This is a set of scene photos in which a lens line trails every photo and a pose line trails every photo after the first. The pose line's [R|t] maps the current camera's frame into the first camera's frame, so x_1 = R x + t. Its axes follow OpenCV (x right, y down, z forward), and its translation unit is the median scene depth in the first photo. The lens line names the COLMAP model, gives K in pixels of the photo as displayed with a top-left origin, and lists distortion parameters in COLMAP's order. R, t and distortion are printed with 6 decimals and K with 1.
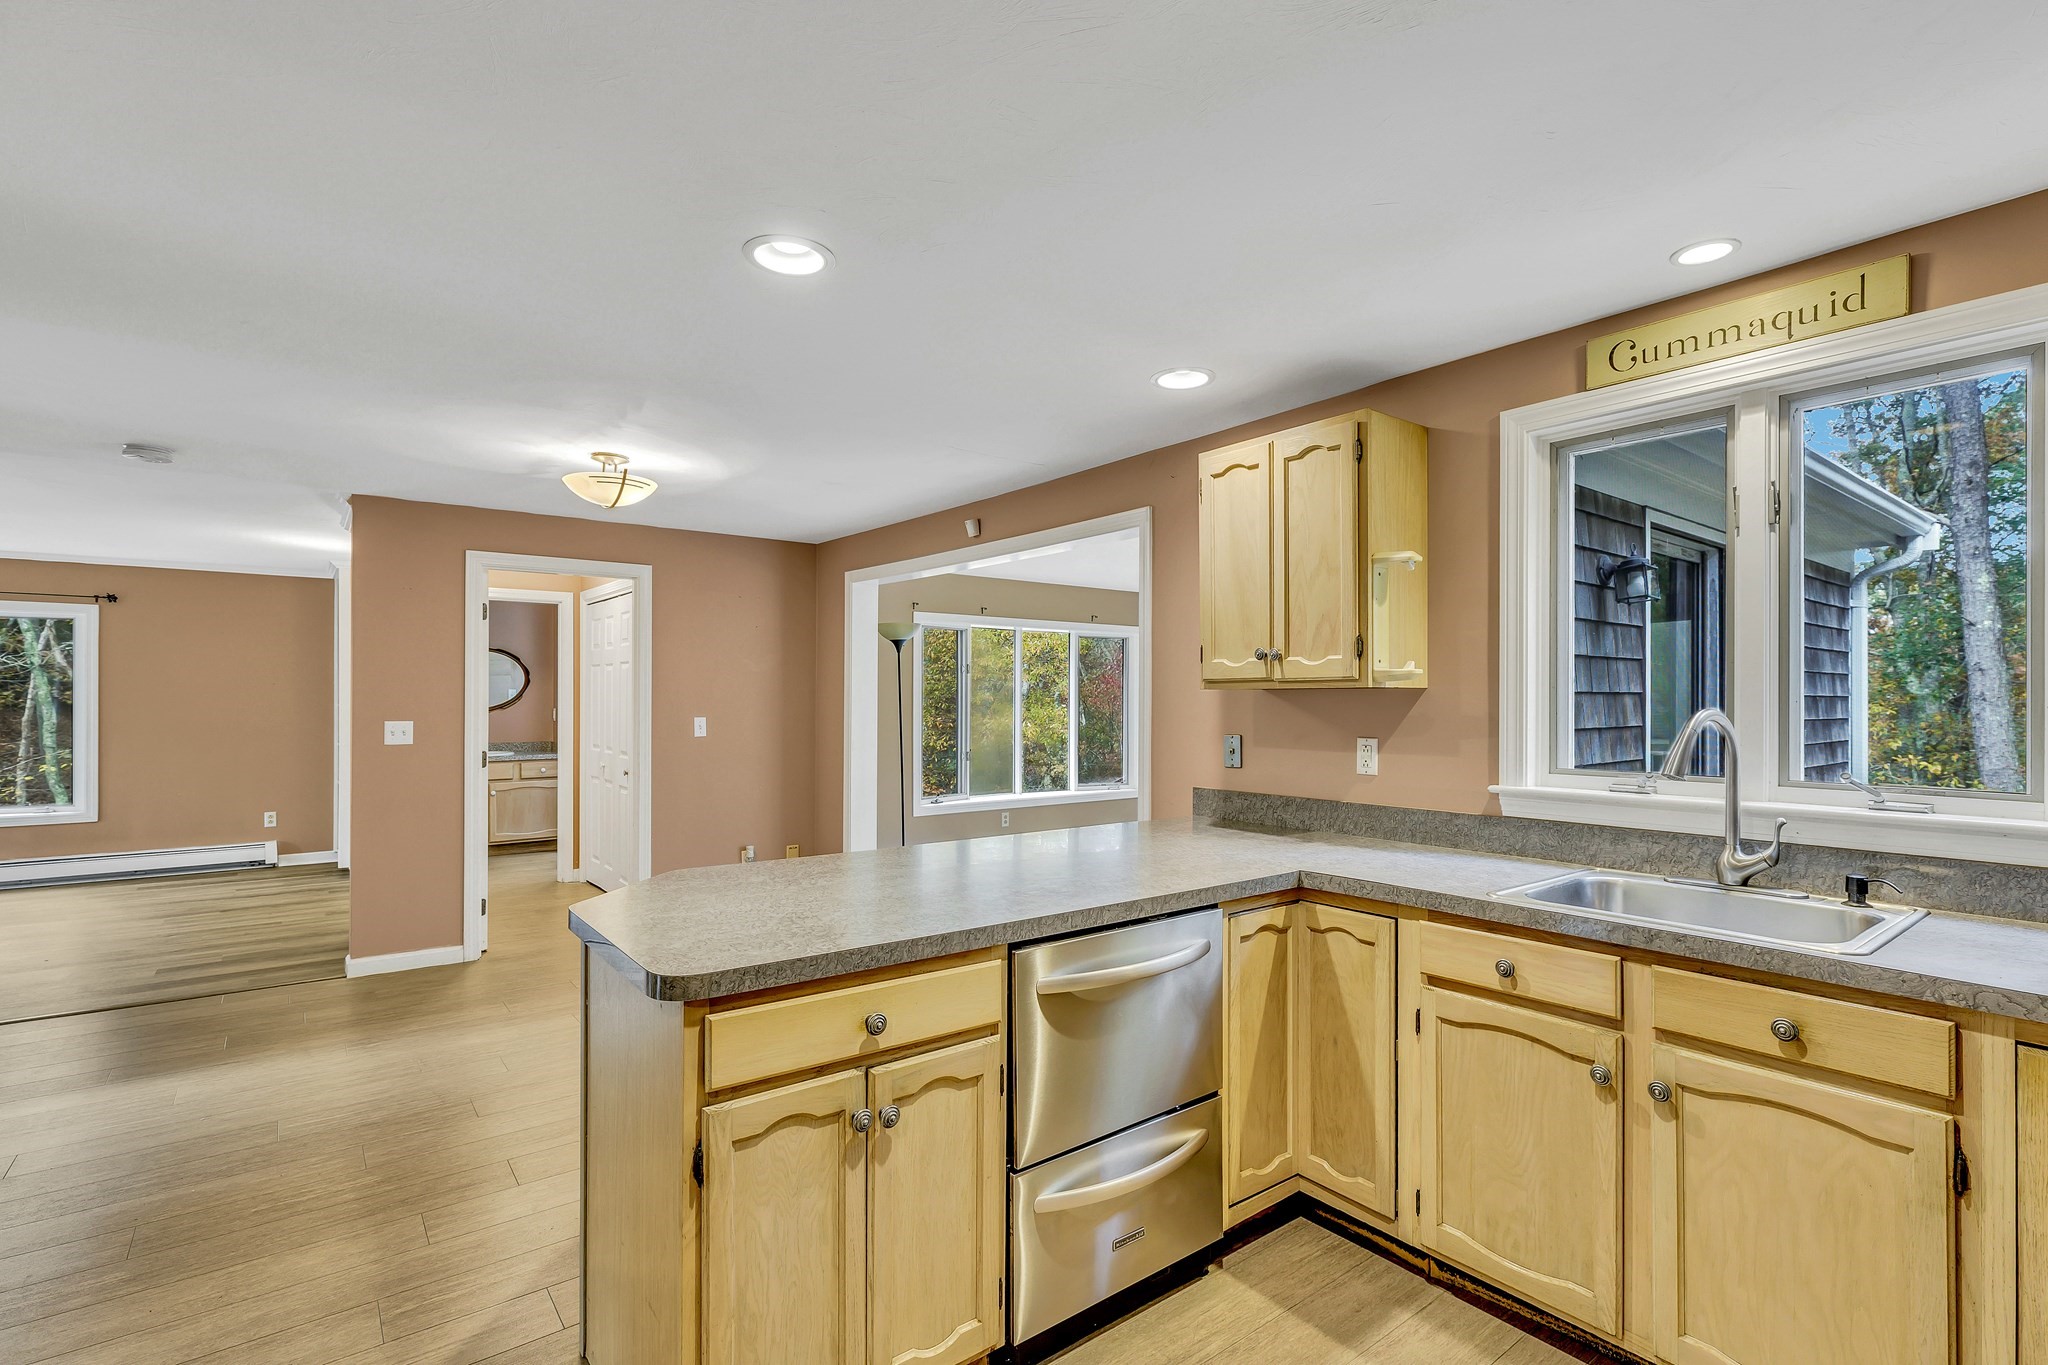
lens RADIAL K [[945.1, 0, 1034.4], [0, 945.1, 695.2], [0, 0, 1]] dist [0.002893, 0.000214]
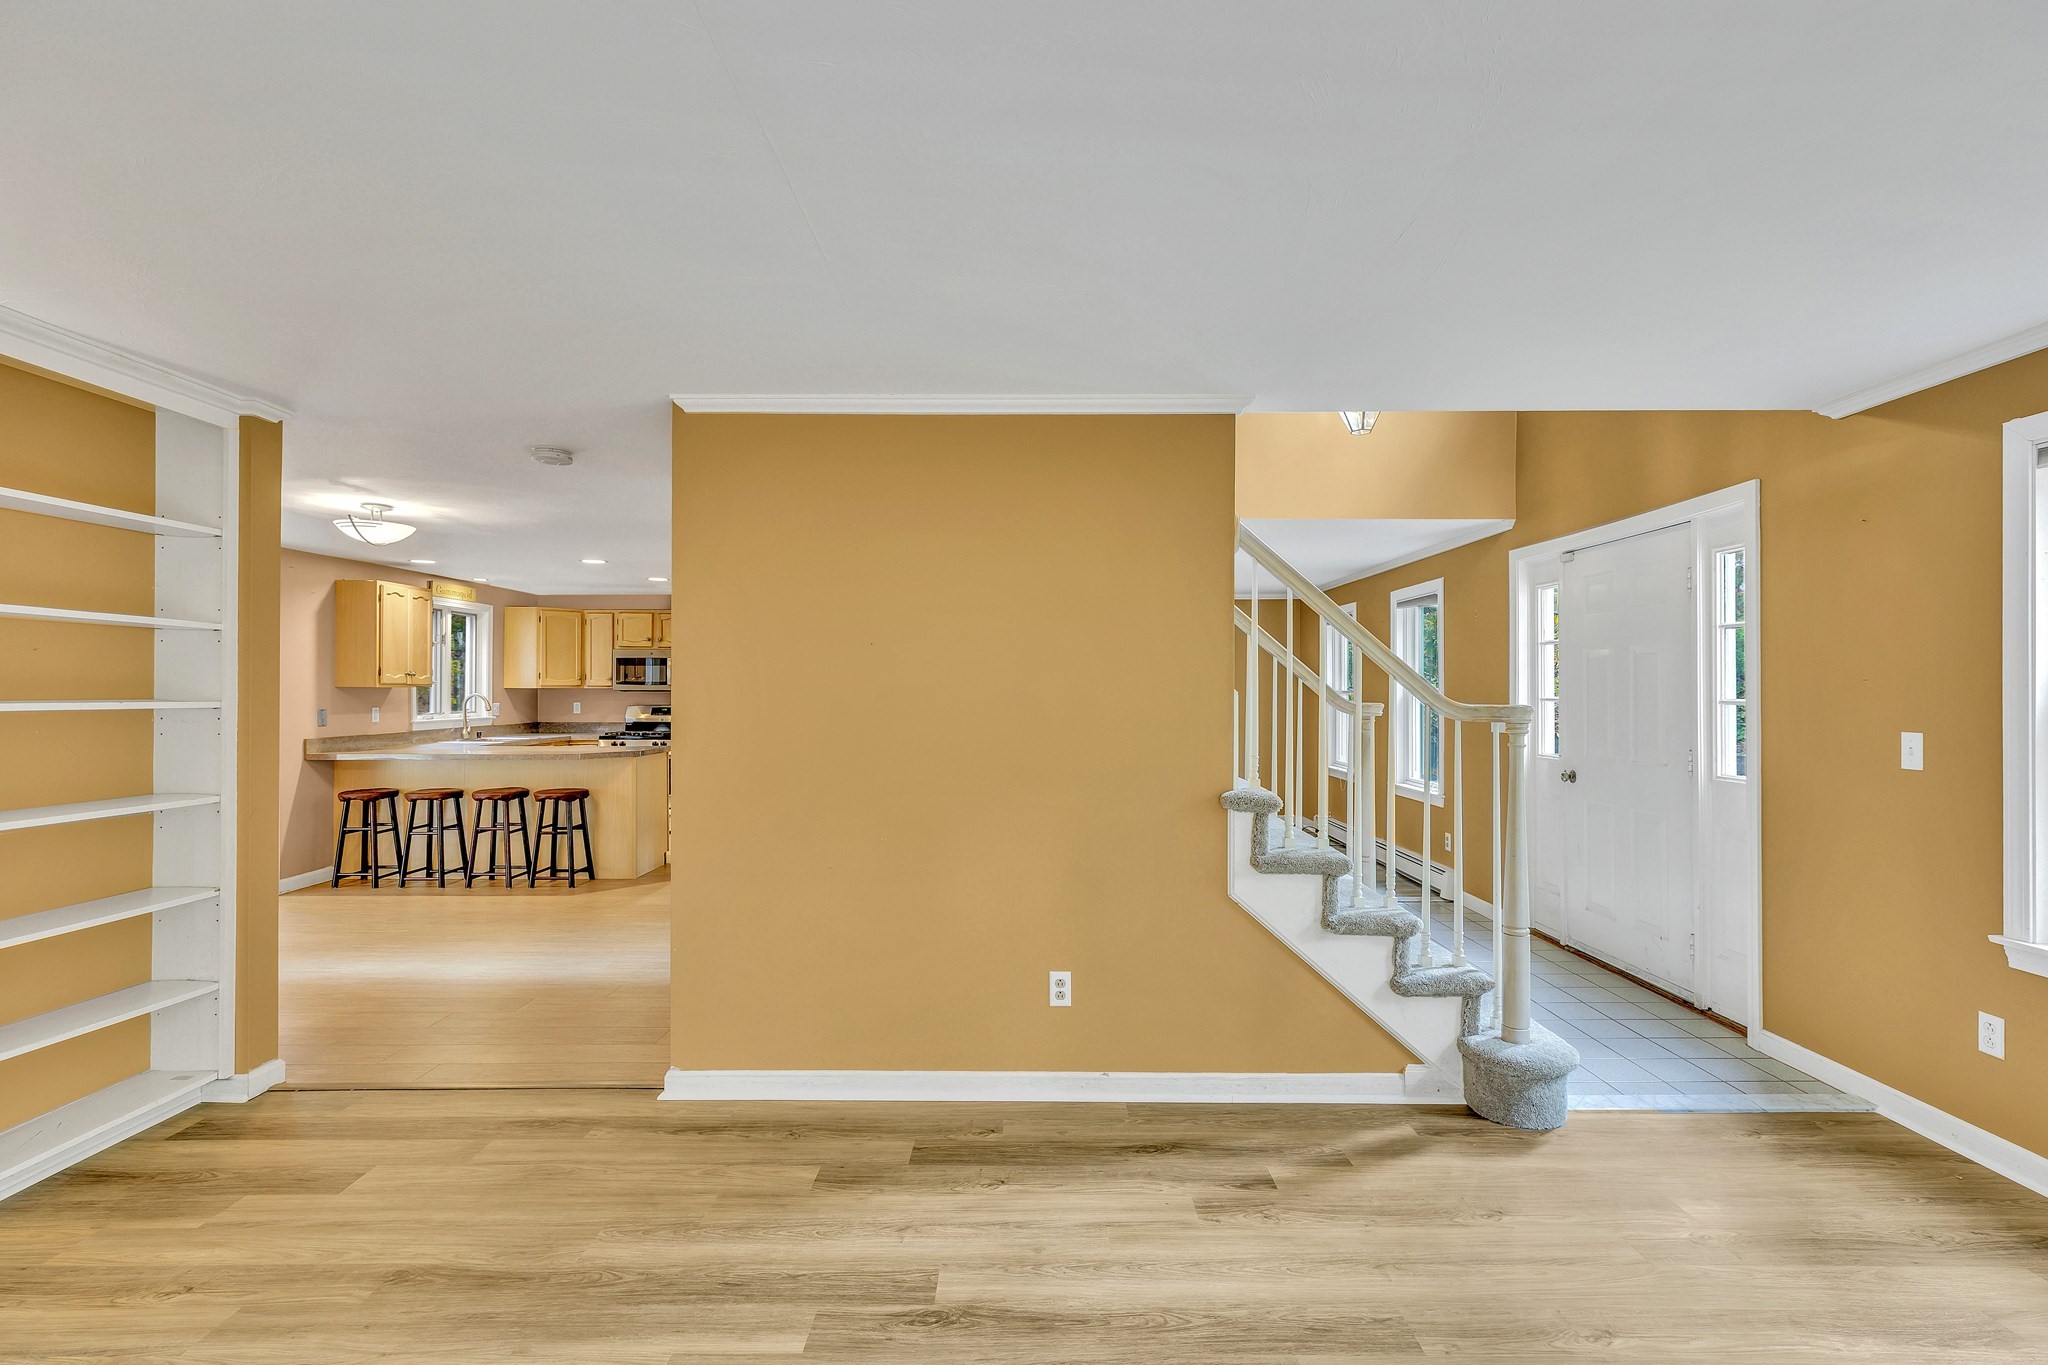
lens RADIAL K [[937.7, 0, 1030.2], [0, 937.7, 685.9], [0, 0, 1]] dist [0.015231, -0.000313]
pose [[-0.786624, -0.002019, 0.617429, -3.091239], [-0.007120, 0.999958, -0.005801, -0.009038], [-0.617391, -0.008960, -0.786605, 2.326309]]
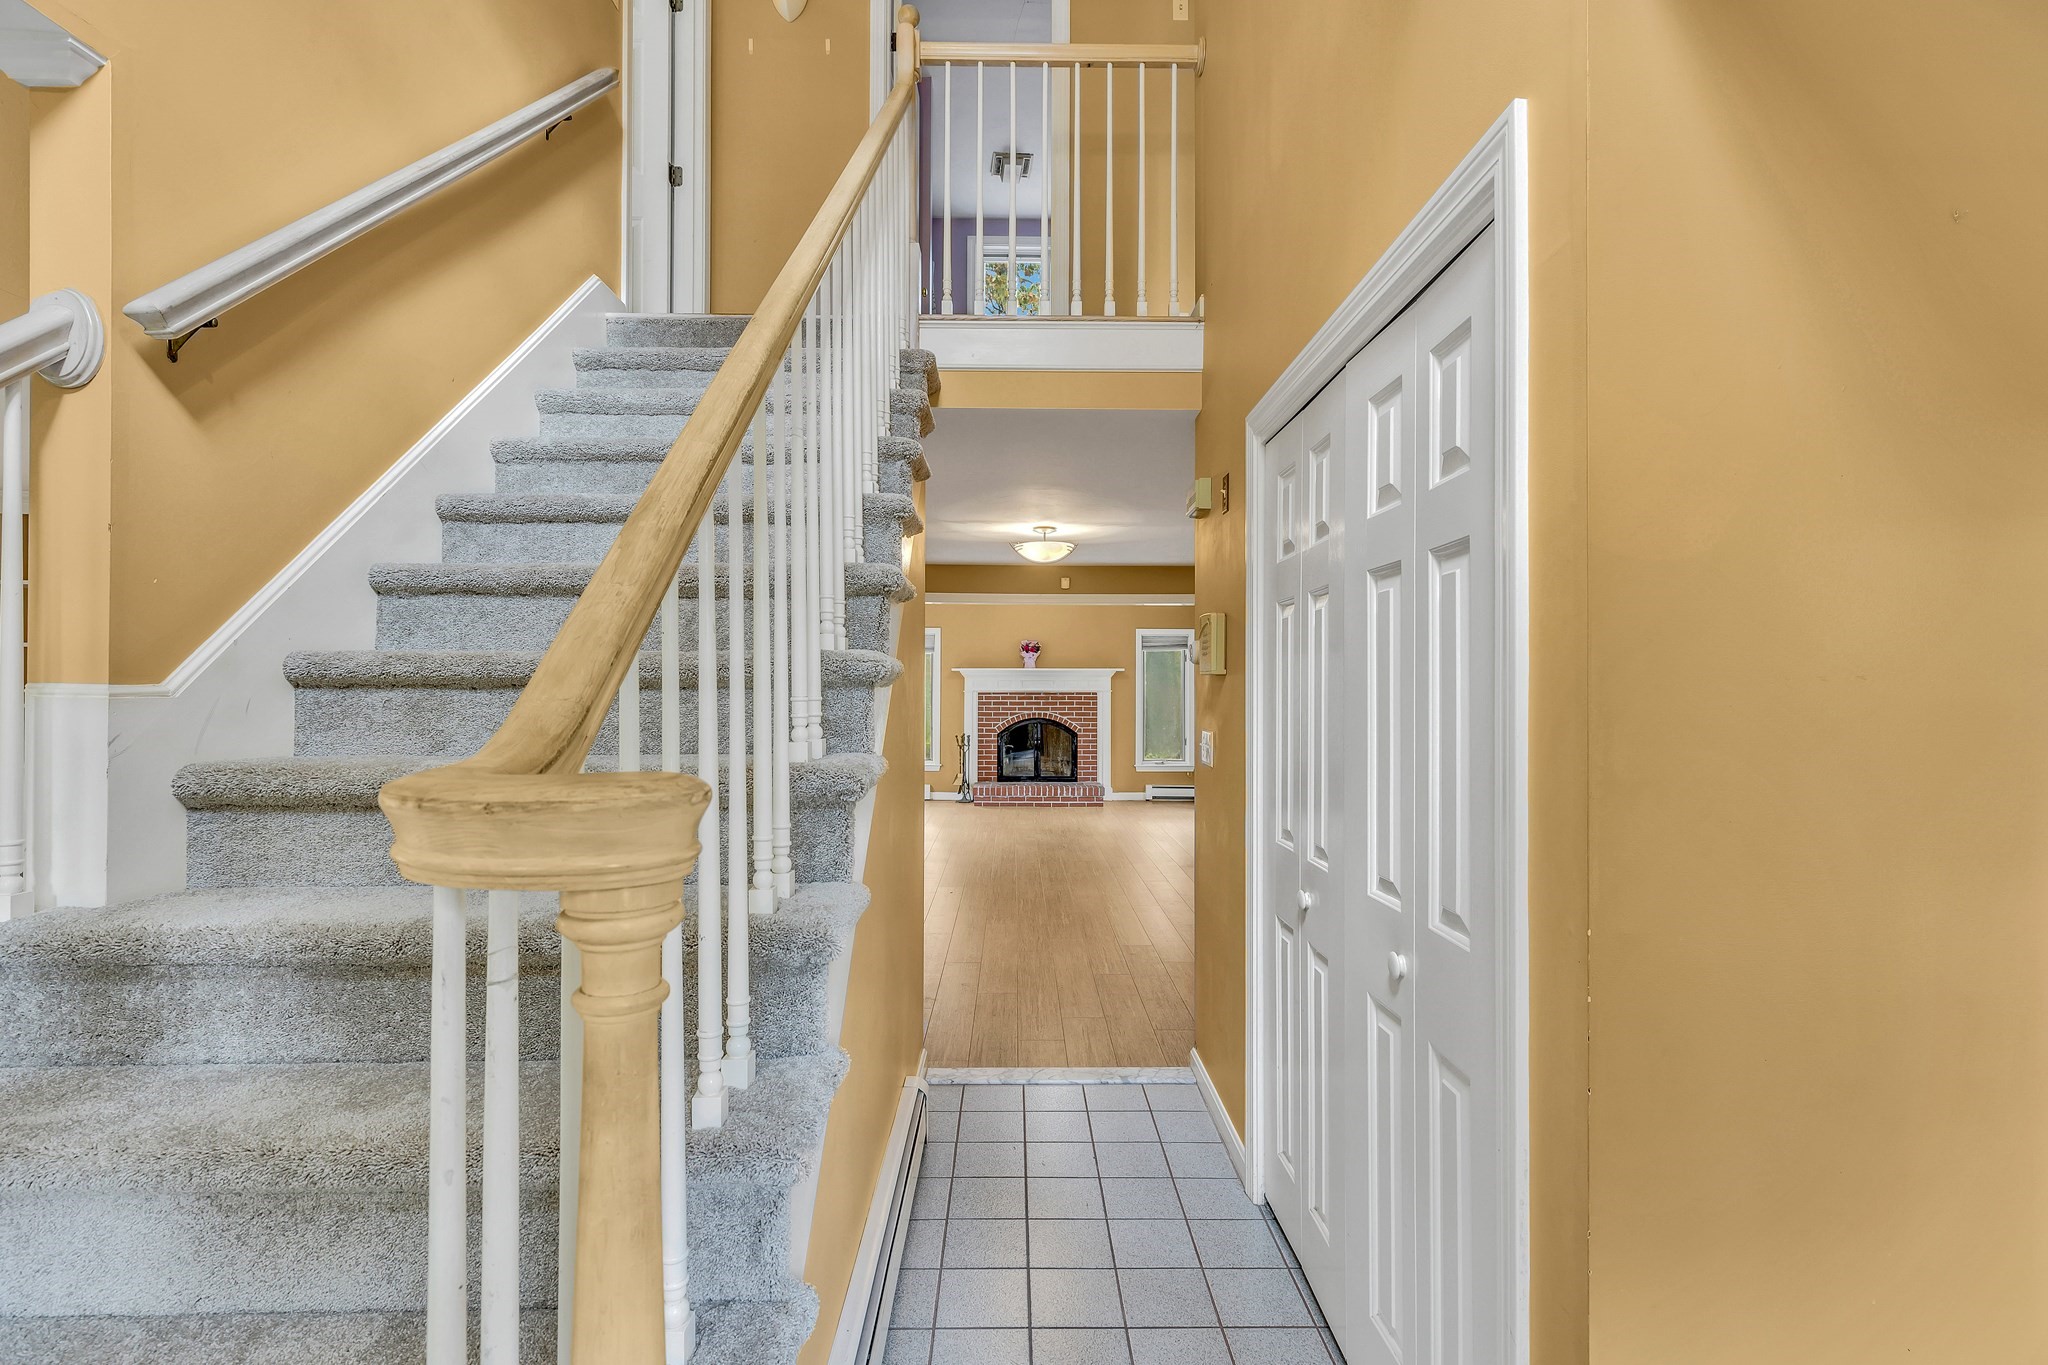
lens RADIAL K [[934.7, 0, 1021.8], [0, 934.7, 695.2], [0, 0, 1]] dist [0.000896, 0.000127]
pose [[0.608915, -0.007321, 0.793202, -2.579902], [-0.003275, 0.999926, 0.011742, -0.018142], [-0.793229, -0.009748, 0.608846, 0.227127]]
